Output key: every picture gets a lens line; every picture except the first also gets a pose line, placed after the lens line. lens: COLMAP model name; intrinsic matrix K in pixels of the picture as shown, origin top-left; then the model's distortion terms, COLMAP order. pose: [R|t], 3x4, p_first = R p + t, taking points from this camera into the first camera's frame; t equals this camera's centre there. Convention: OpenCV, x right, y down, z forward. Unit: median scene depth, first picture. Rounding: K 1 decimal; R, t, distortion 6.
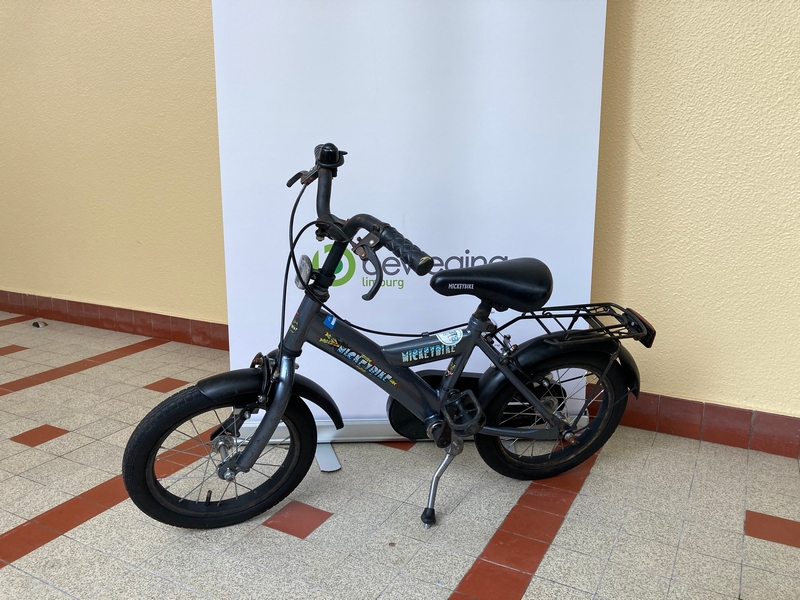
lens RADIAL K [[647.8, 0, 391.7], [0, 647.8, 289.9], [0, 0, 1]] dist [0.024136, -0.012761]
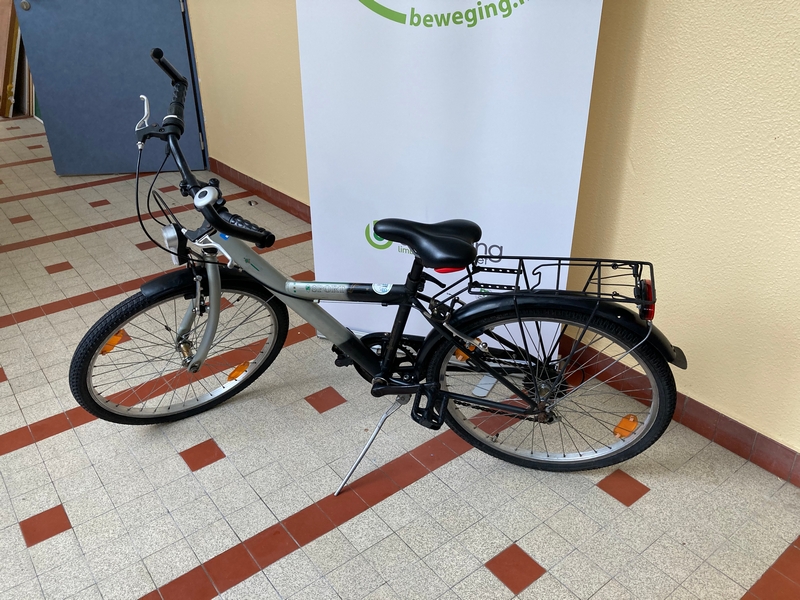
lens RADIAL K [[647.8, 0, 403.7], [0, 647.8, 284.6], [0, 0, 1]] dist [0.024136, -0.012761]
pose [[0.921804, 0.169856, -0.348462, 0.486200], [-0.073568, 0.959211, 0.272952, -0.334150], [0.380611, -0.225973, 0.896701, -0.272409]]
